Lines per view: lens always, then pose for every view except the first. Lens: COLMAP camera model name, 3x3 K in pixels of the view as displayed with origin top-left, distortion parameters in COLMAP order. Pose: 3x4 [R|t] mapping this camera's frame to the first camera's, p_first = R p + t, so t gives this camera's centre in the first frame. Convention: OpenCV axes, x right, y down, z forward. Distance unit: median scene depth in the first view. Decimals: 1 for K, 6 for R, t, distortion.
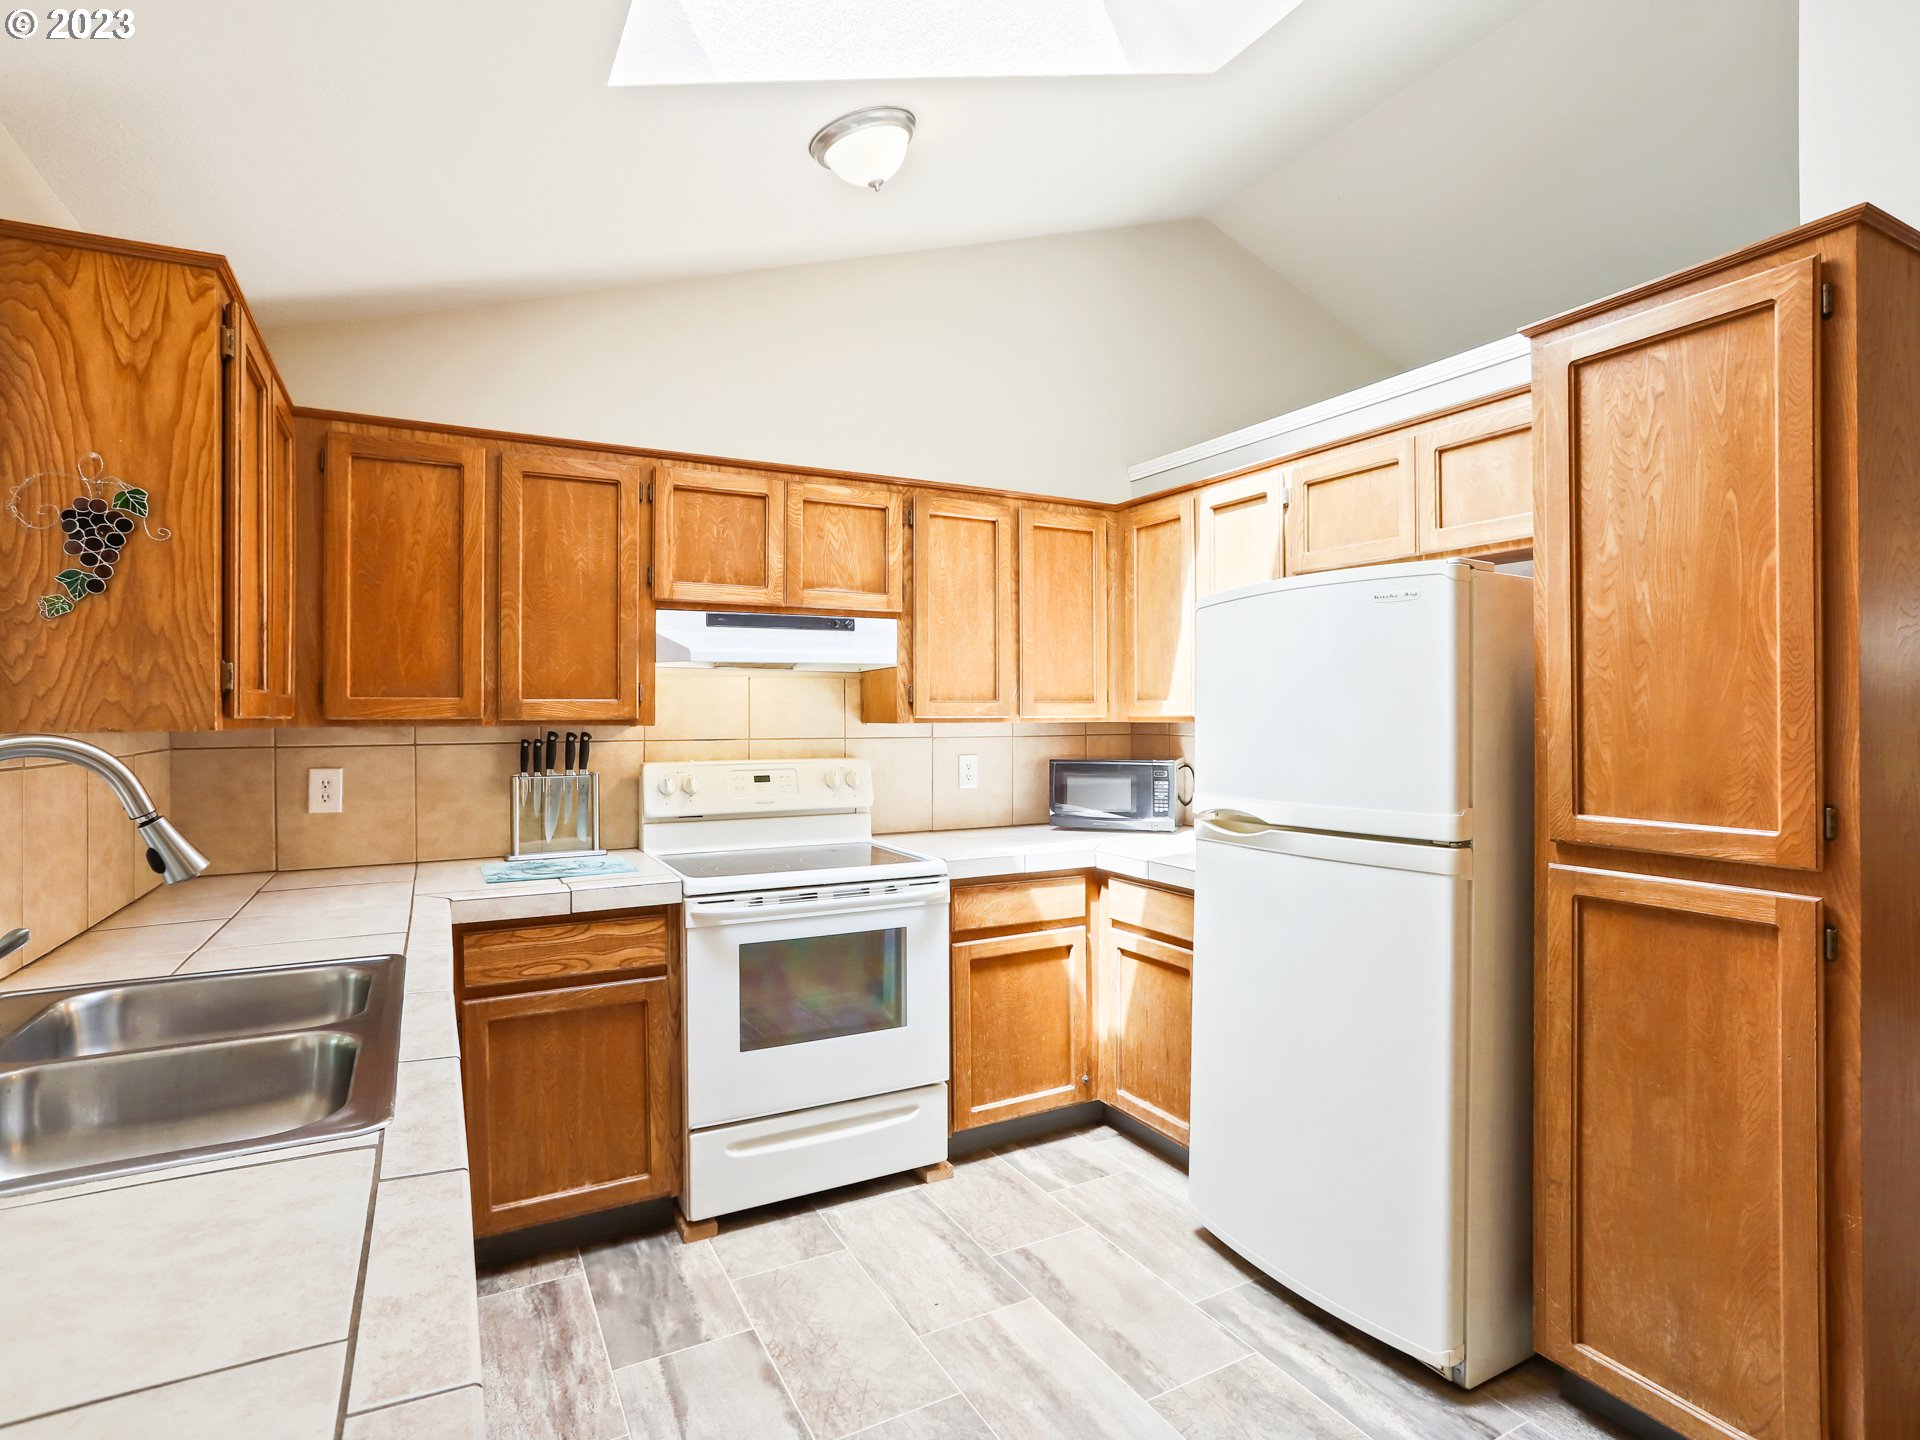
lens RADIAL K [[985.2, 0, 981.7], [0, 985.2, 699.7], [0, 0, 1]] dist [-0.071720, 0.048176]
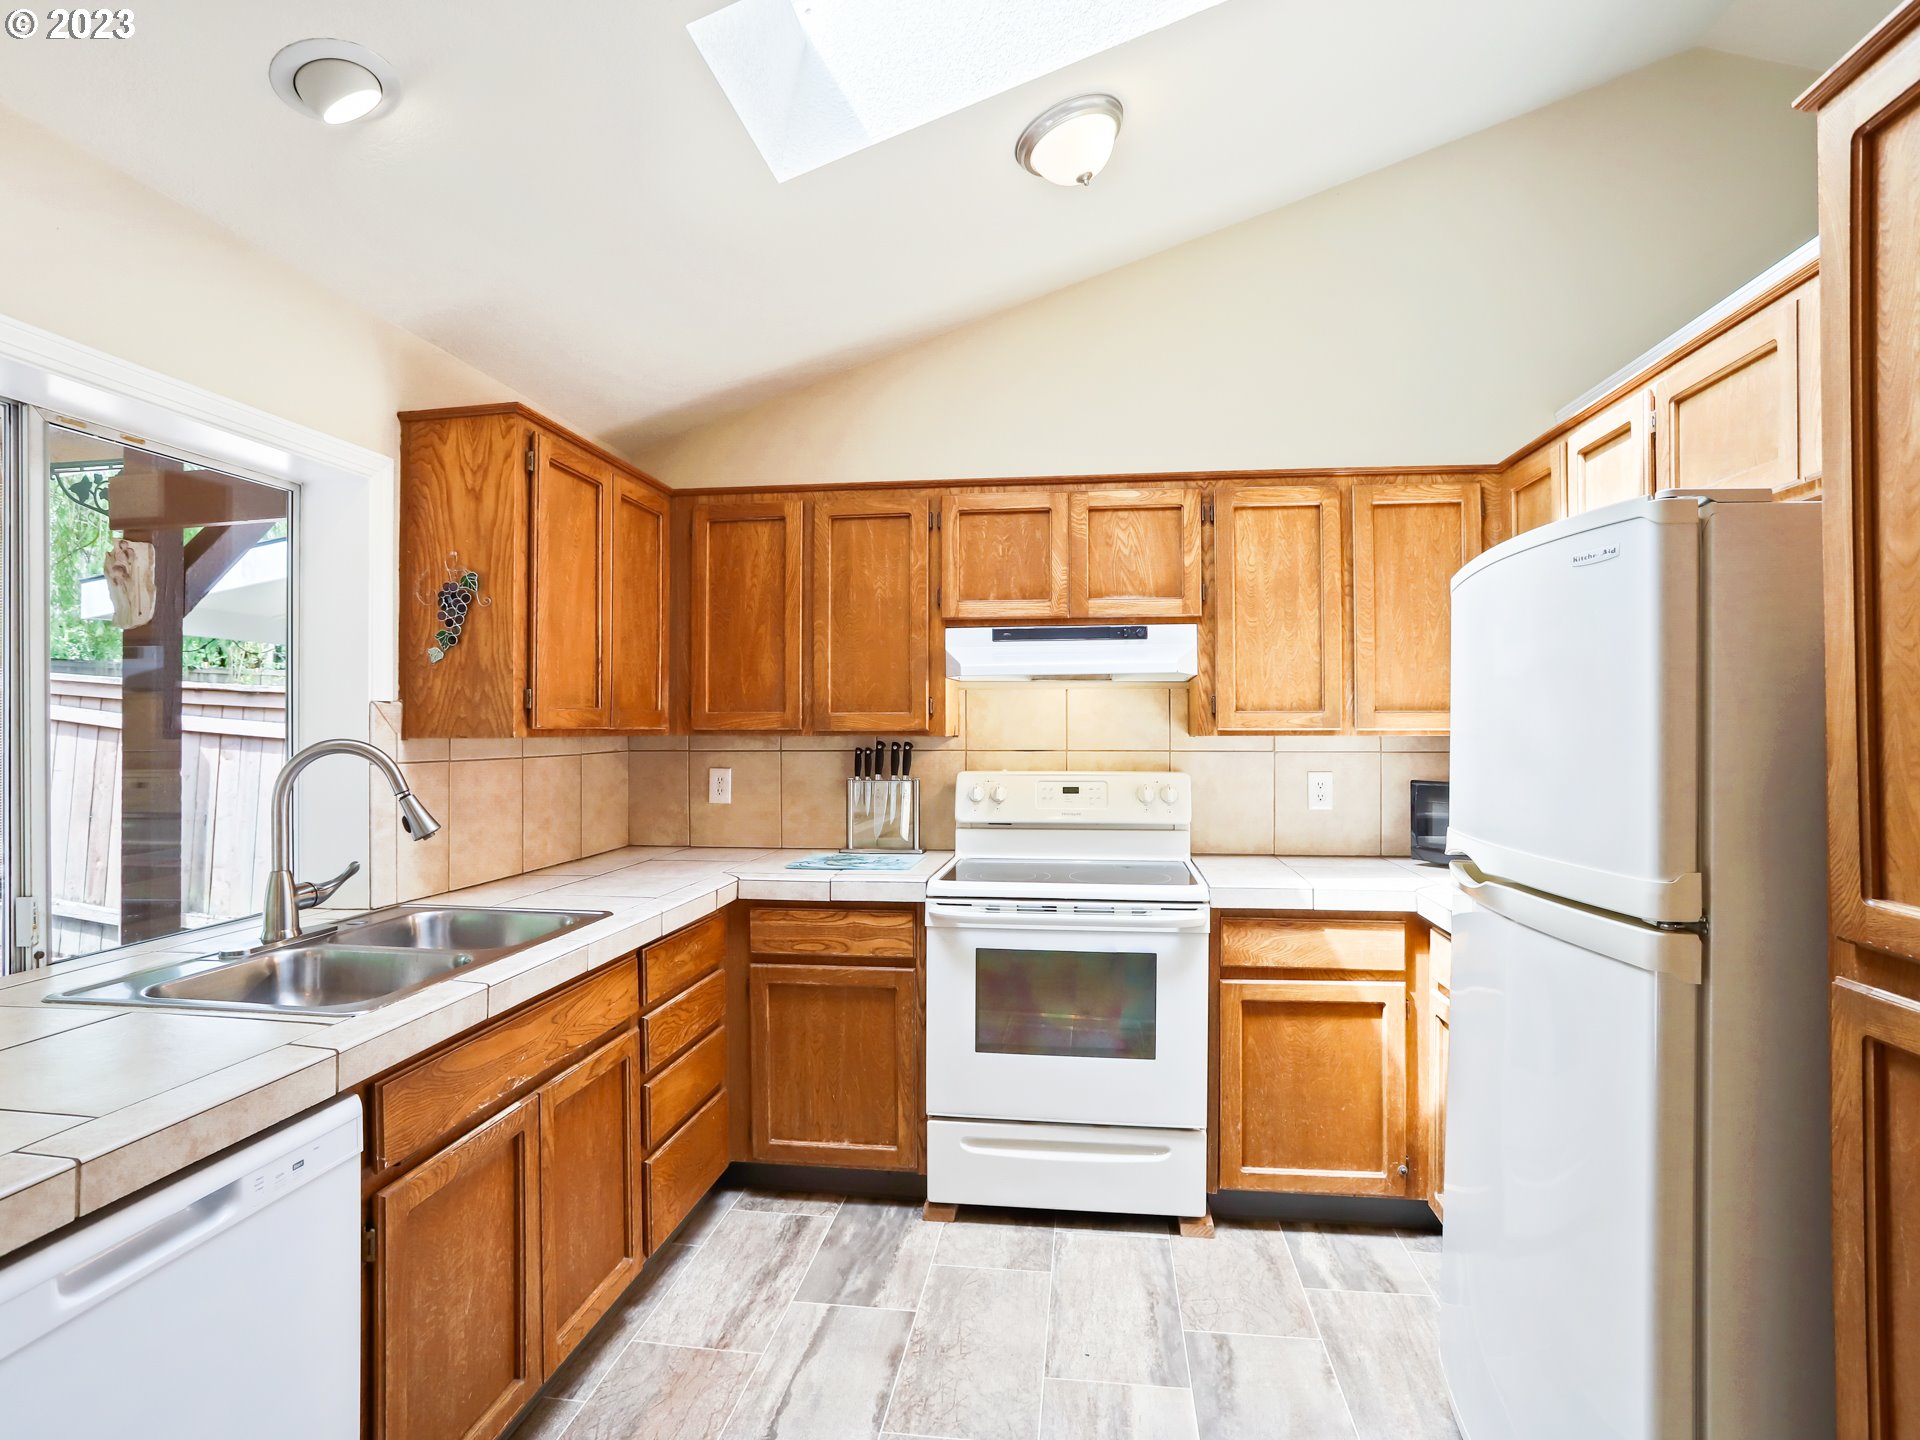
lens RADIAL K [[1007.4, 0, 979.8], [0, 1007.4, 702.7], [0, 0, 1]] dist [-0.064692, 0.041800]
pose [[0.806322, -0.011891, -0.591357, 0.370512], [0.007949, 0.999925, -0.009268, 0.000028], [0.591423, 0.002772, 0.806357, 0.135406]]
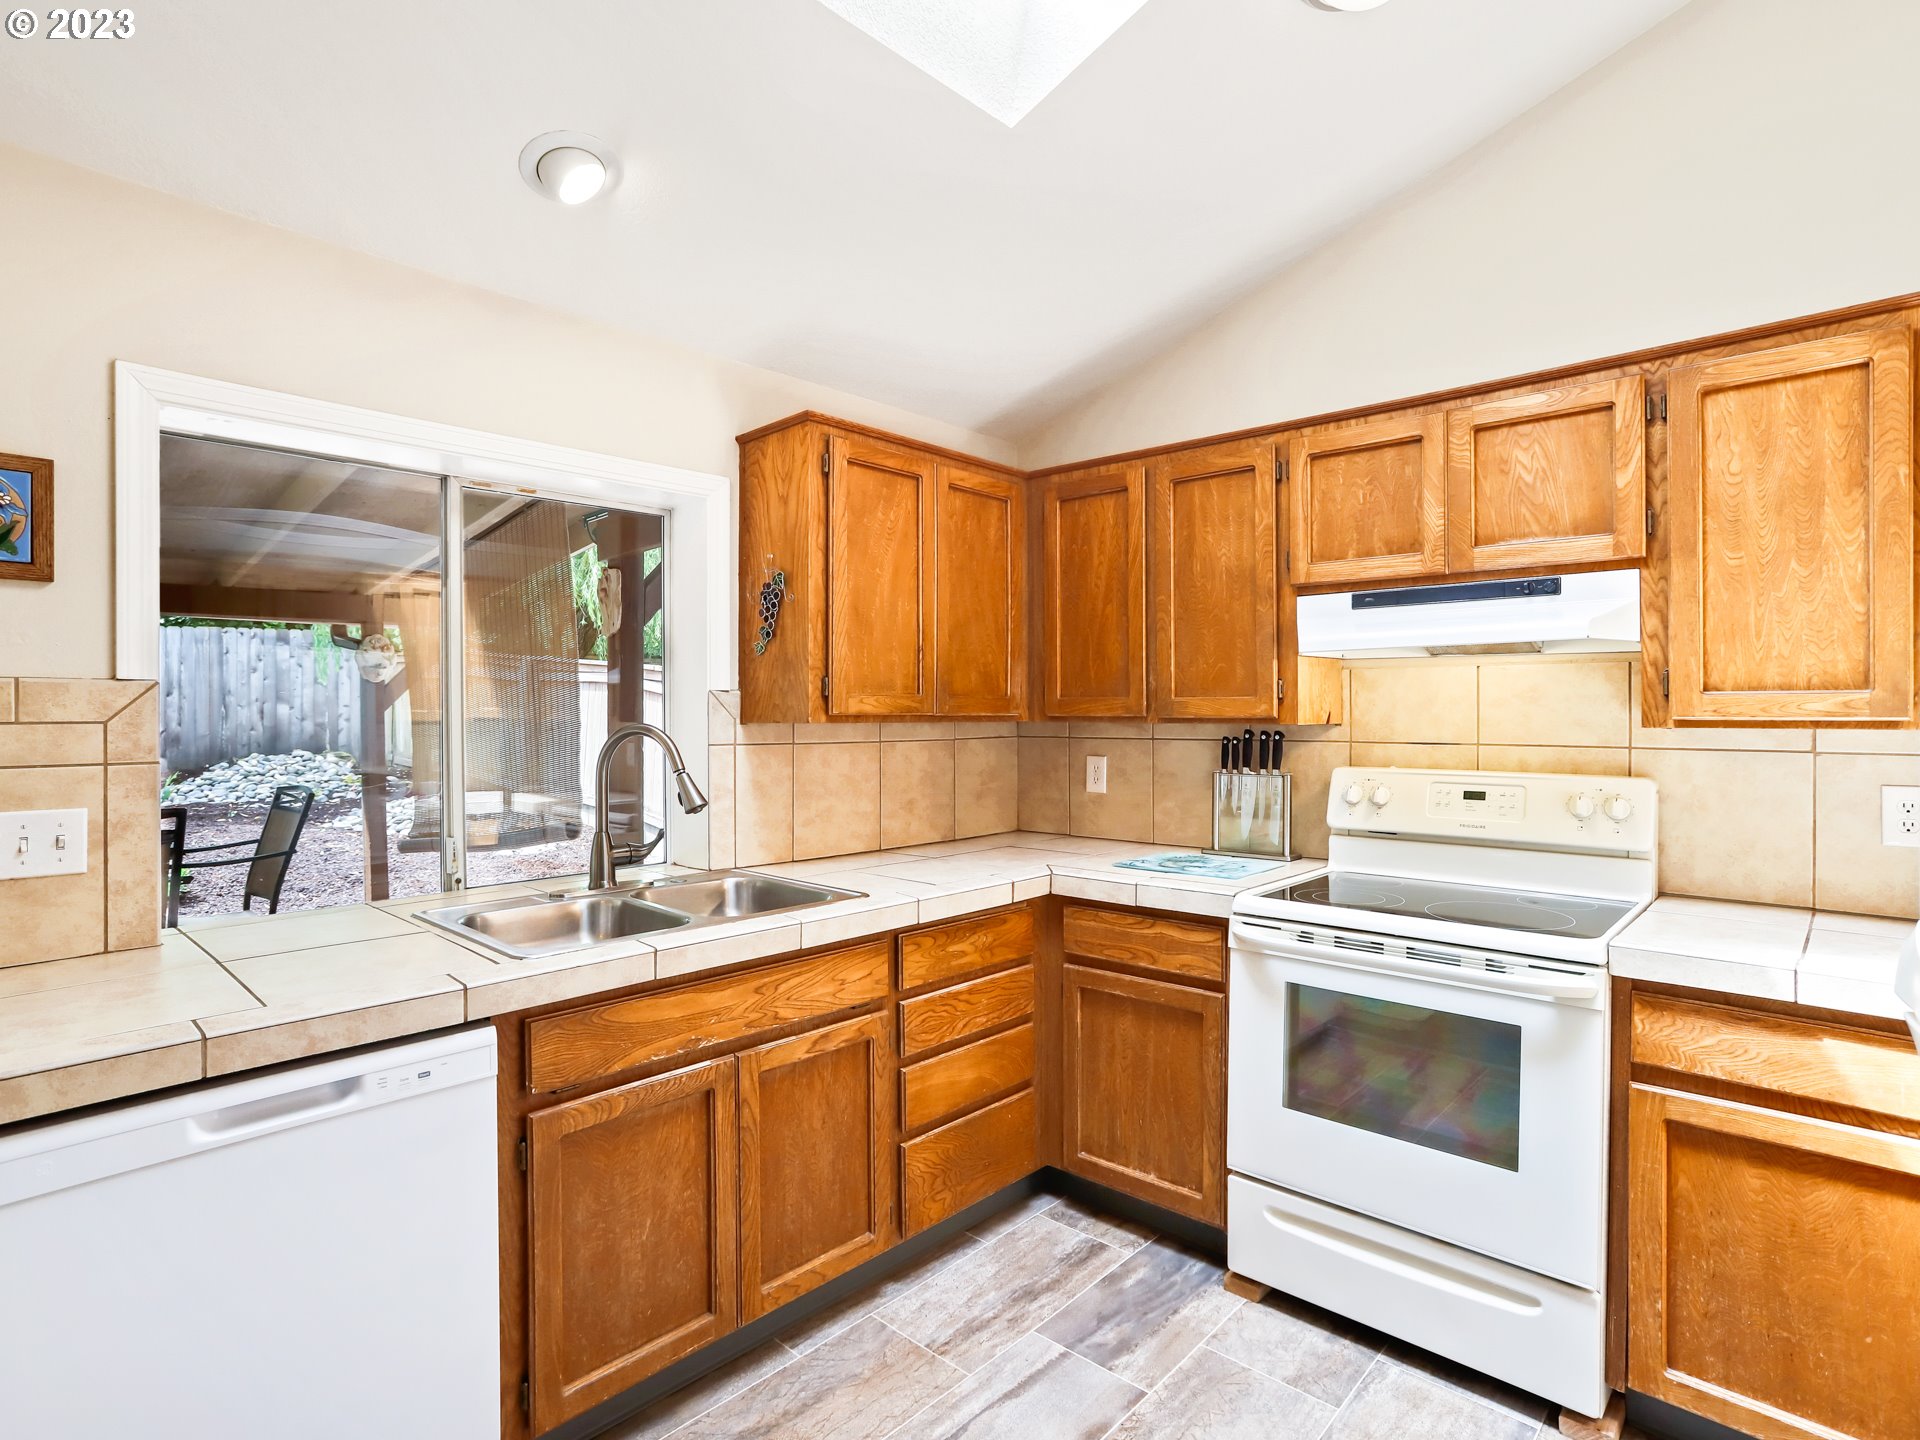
lens RADIAL K [[1007.4, 0, 979.8], [0, 1007.4, 702.7], [0, 0, 1]] dist [-0.064692, 0.041800]
pose [[0.318868, -0.005519, -0.947783, 0.473341], [0.012869, 0.999916, -0.001493, 0.003586], [0.947712, -0.011721, 0.318912, 0.448461]]
